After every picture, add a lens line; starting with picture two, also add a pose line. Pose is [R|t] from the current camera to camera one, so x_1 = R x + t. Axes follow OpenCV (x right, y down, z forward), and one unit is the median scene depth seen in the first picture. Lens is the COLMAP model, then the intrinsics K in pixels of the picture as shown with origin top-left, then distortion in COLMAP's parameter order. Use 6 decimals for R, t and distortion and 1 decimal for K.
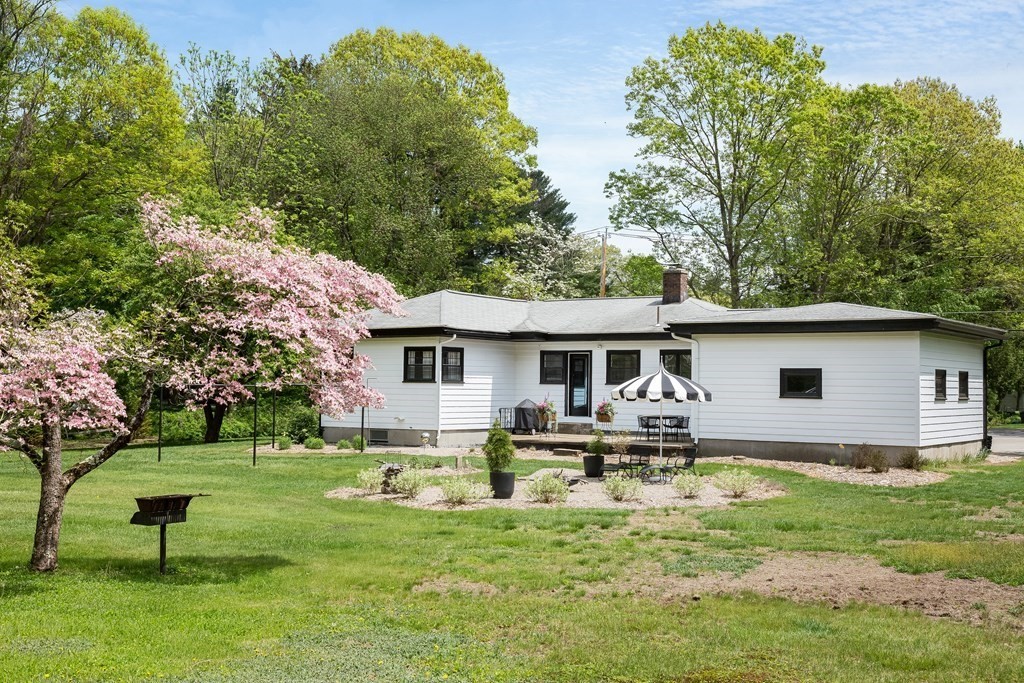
lens RADIAL K [[1244.8, 0, 511.9], [0, 1244.8, 341.5], [0, 0, 1]] dist [-0.017446, 0.000000]
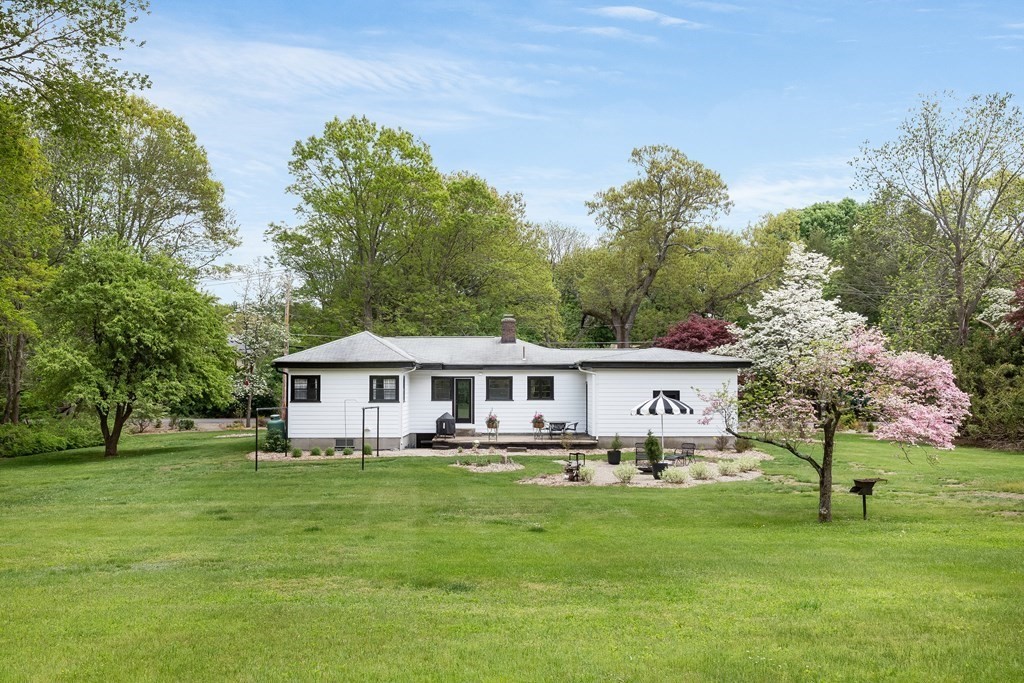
lens RADIAL K [[1066.3, 0, 514.9], [0, 1066.3, 343.7], [0, 0, 1]] dist [0.003753, 0.000000]
pose [[0.854760, 0.008513, 0.518953, -0.549291], [-0.007959, 0.999963, -0.003294, -0.027736], [-0.518962, -0.001315, 0.854796, -0.063032]]
